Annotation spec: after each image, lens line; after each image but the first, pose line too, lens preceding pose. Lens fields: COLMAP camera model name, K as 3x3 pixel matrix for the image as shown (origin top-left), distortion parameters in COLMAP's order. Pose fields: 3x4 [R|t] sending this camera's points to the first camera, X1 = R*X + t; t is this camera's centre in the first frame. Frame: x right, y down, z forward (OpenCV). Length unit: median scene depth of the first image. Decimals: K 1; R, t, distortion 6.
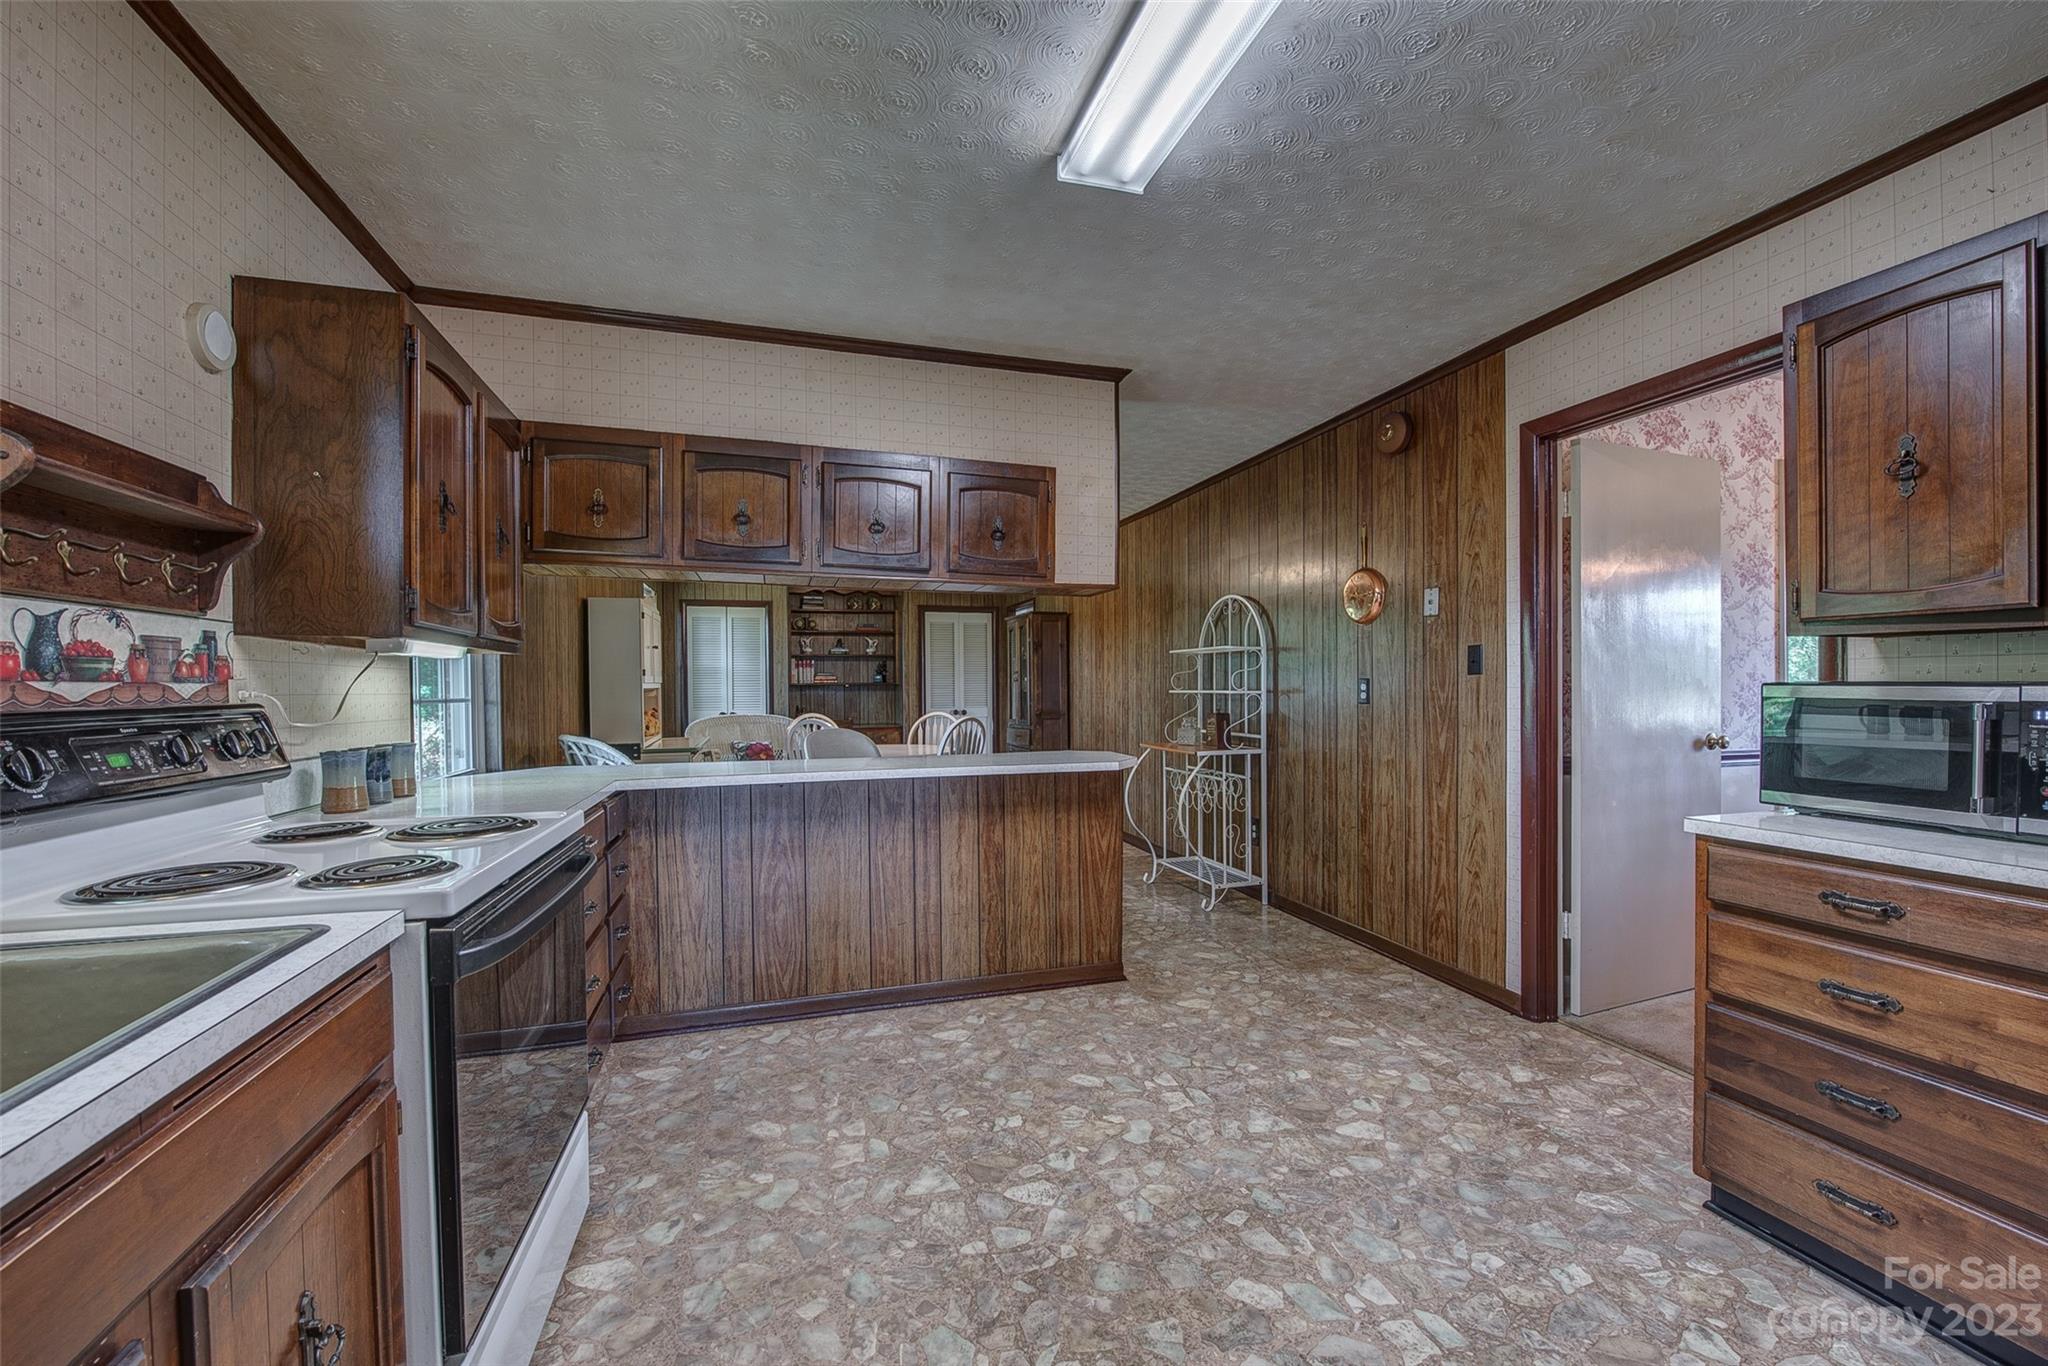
lens RADIAL K [[824.8, 0, 1025.8], [0, 824.8, 694.2], [0, 0, 1]] dist [-0.007252, -0.002734]
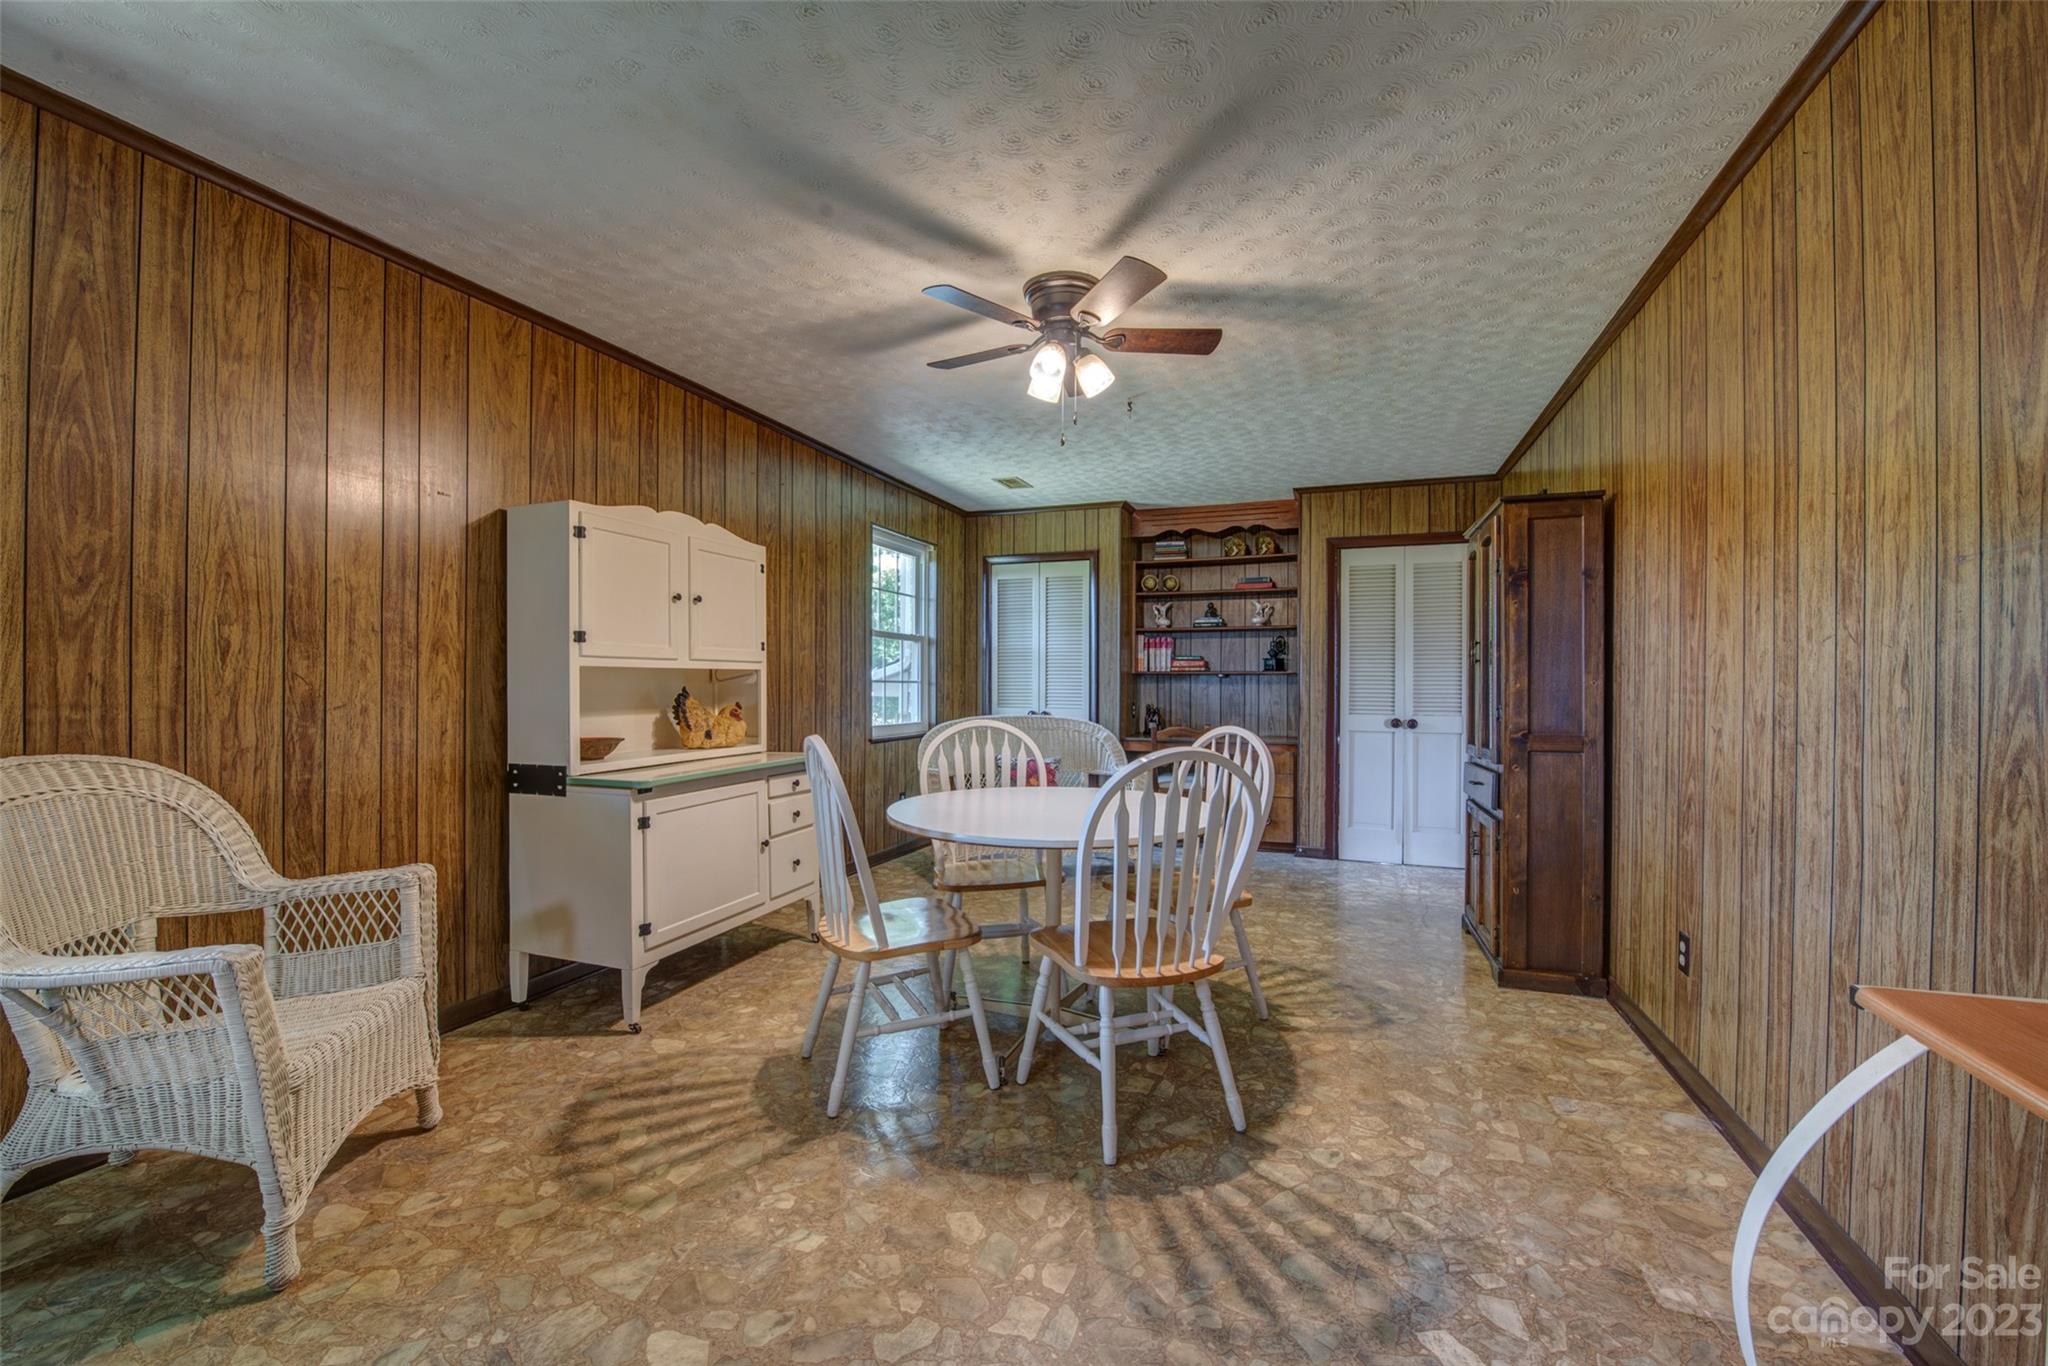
lens RADIAL K [[824.8, 0, 1041.8], [0, 824.8, 683.4], [0, 0, 1]] dist [-0.007252, -0.002734]
pose [[0.792691, 0.010406, -0.609535, 0.217042], [-0.015426, 0.999877, -0.002991, 0.000439], [0.609429, 0.011774, 0.792753, 1.289215]]
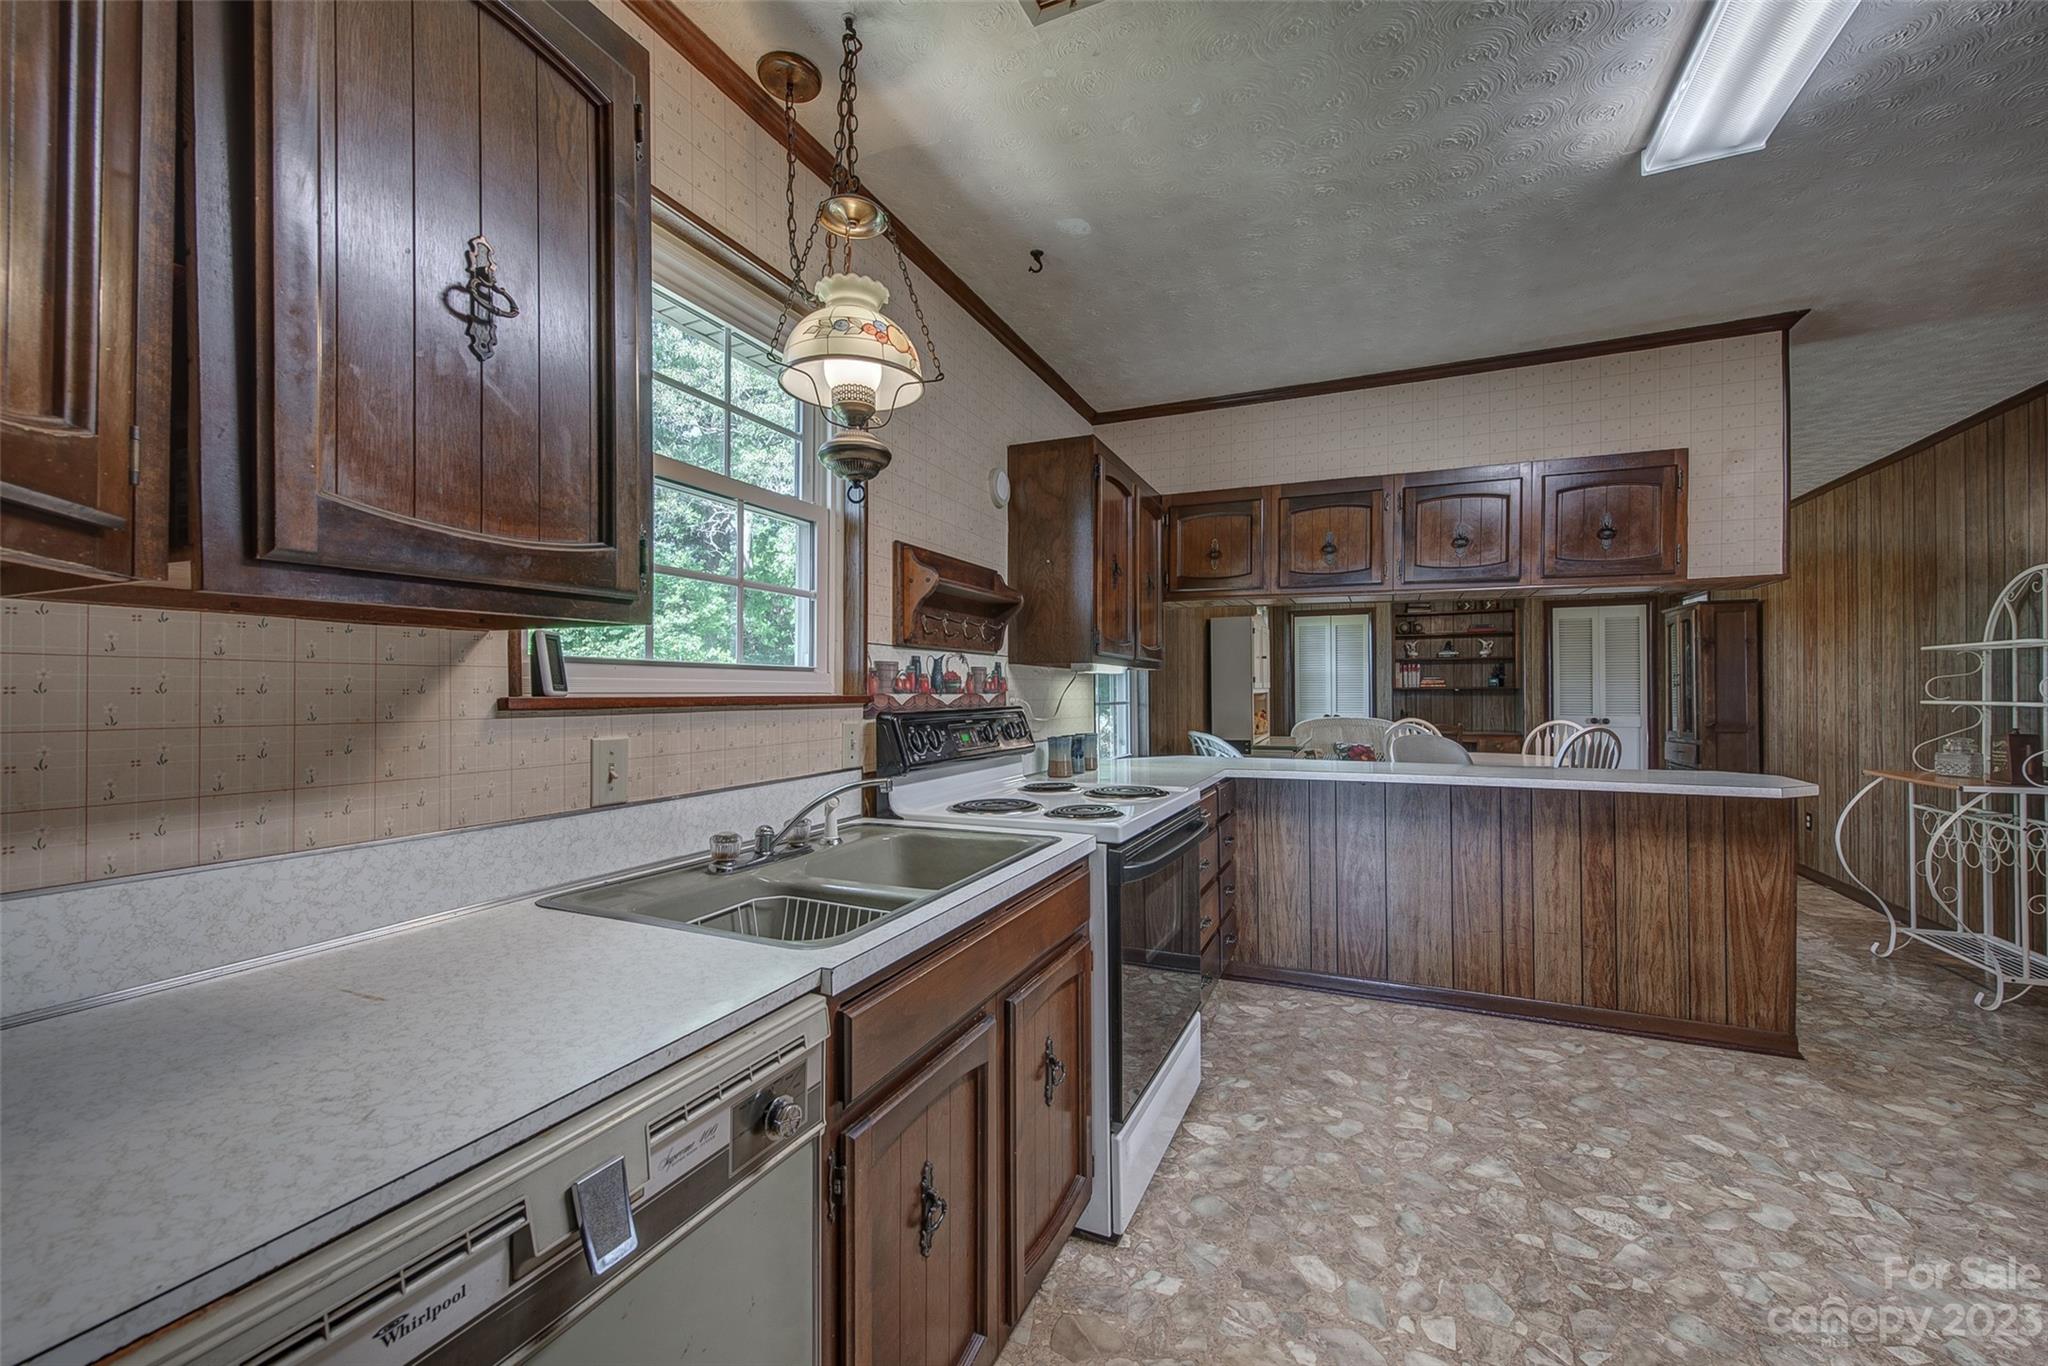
lens RADIAL K [[824.8, 0, 1018.8], [0, 824.8, 682.2], [0, 0, 1]] dist [-0.007252, -0.002734]
pose [[0.747827, -0.001264, -0.663893, 0.122869], [-0.008374, 0.999901, -0.011337, -0.013679], [0.663841, 0.014037, 0.747742, -0.187023]]
